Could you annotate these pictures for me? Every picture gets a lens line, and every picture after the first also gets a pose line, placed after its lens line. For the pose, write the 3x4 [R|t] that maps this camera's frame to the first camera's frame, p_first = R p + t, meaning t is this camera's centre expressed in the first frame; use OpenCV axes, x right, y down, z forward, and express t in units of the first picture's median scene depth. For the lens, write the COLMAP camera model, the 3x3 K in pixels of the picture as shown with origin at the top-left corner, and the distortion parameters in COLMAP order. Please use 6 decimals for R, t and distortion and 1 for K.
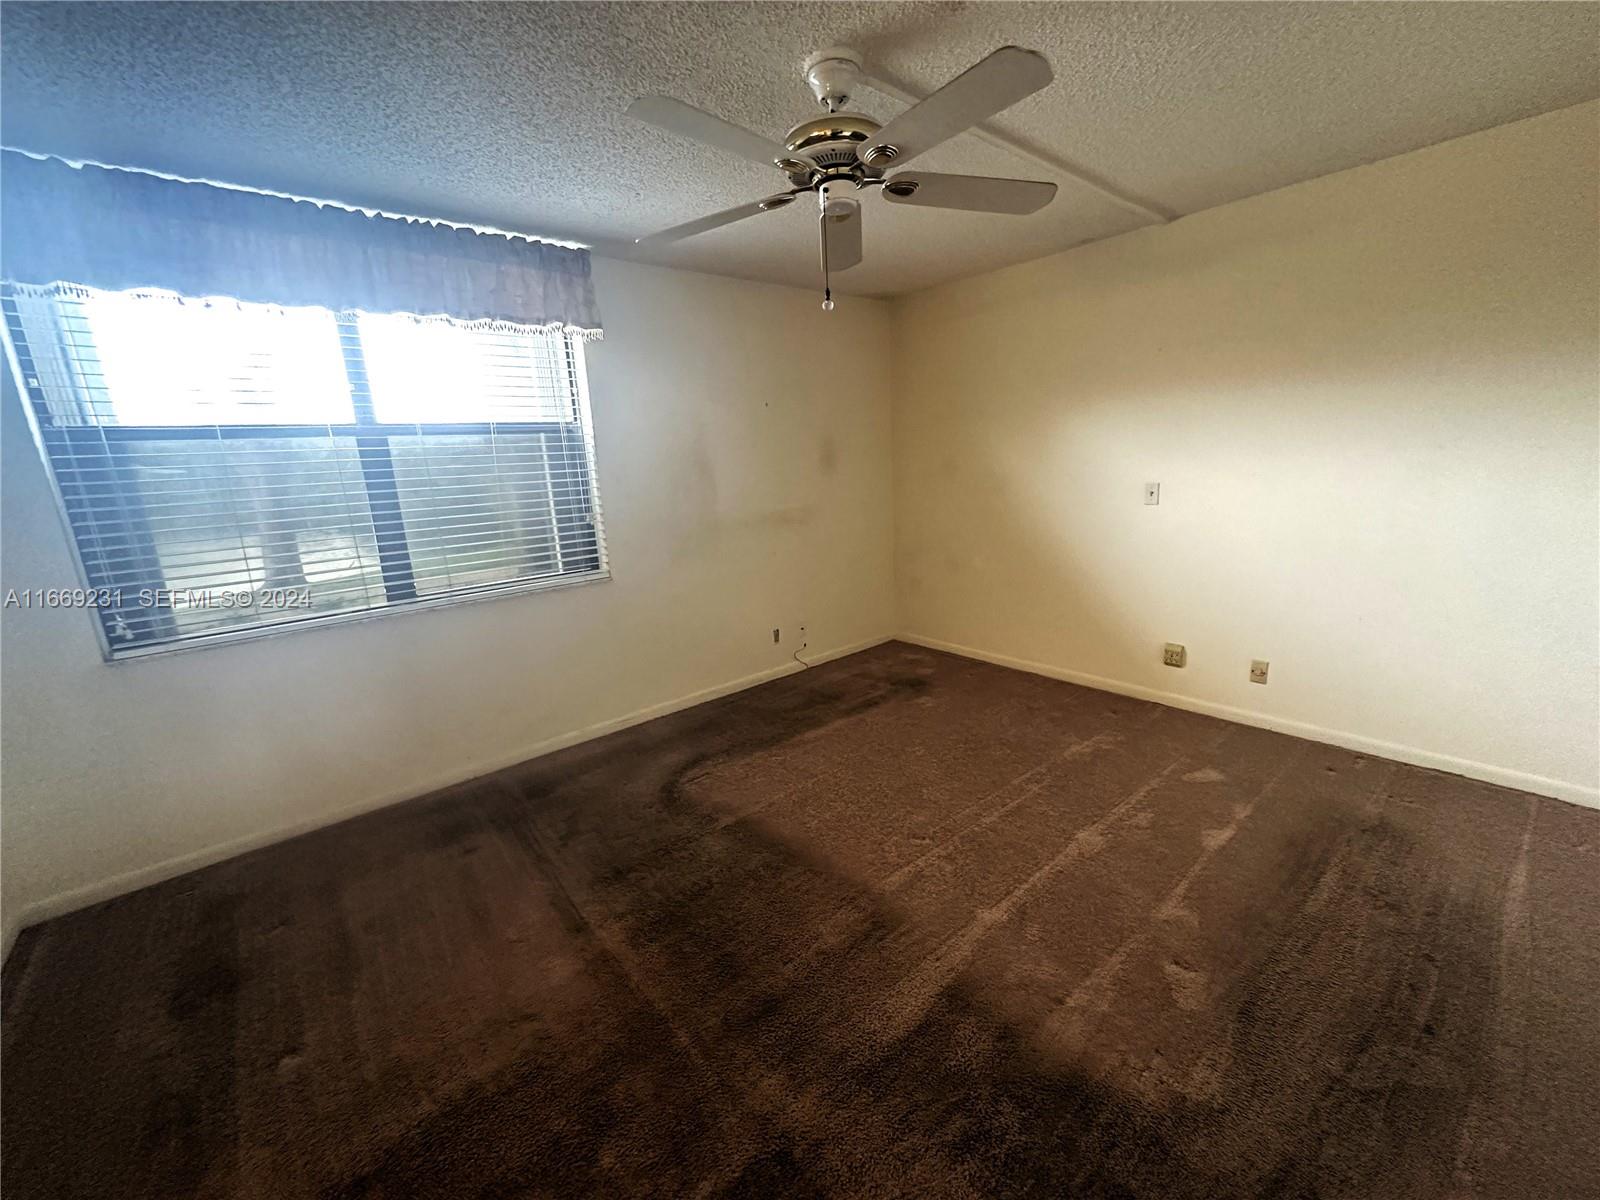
lens RADIAL K [[639.8, 0, 800.0], [0, 639.8, 600.0], [0, 0, 1]] dist [-0.001305, 0.000343]
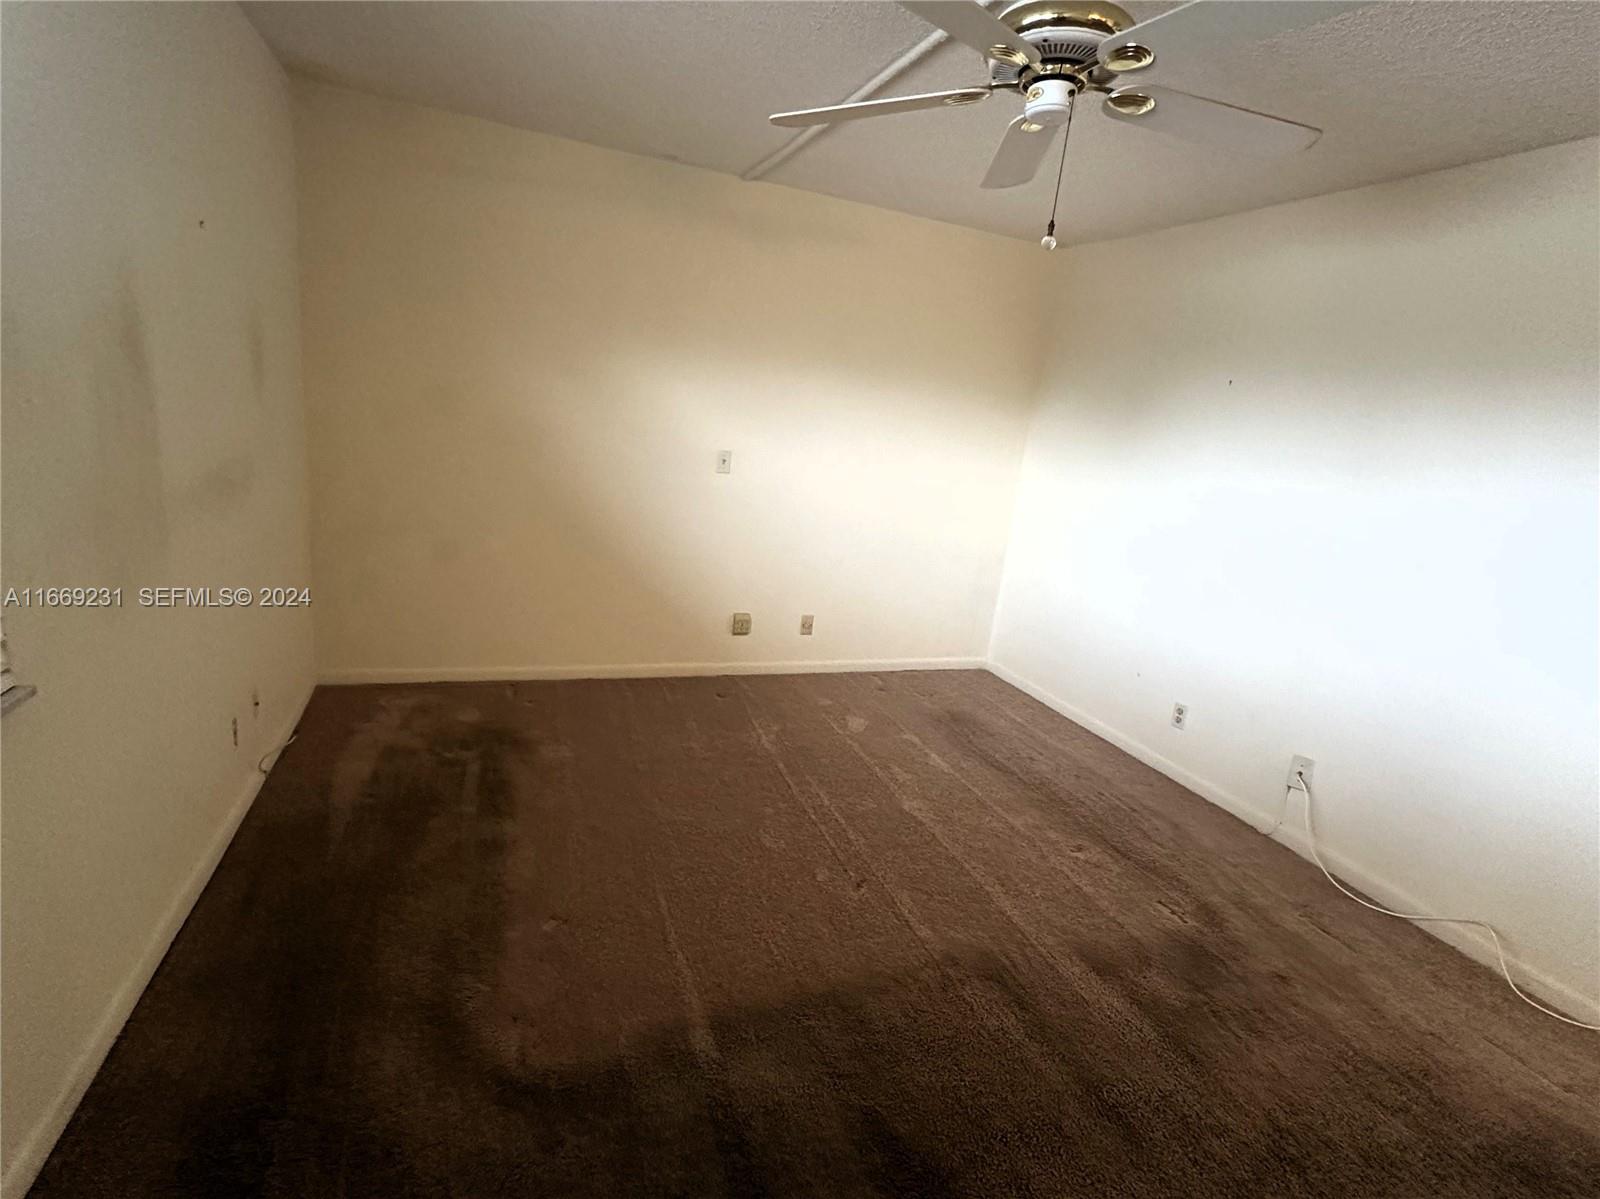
lens RADIAL K [[762.2, 0, 791.6], [0, 762.2, 614.8], [0, 0, 1]] dist [-0.002161, -0.000134]
pose [[0.341712, -0.162857, 0.925587, -0.498622], [0.085839, 0.986163, 0.141825, -0.092253], [-0.935876, 0.030989, 0.350963, 0.506202]]
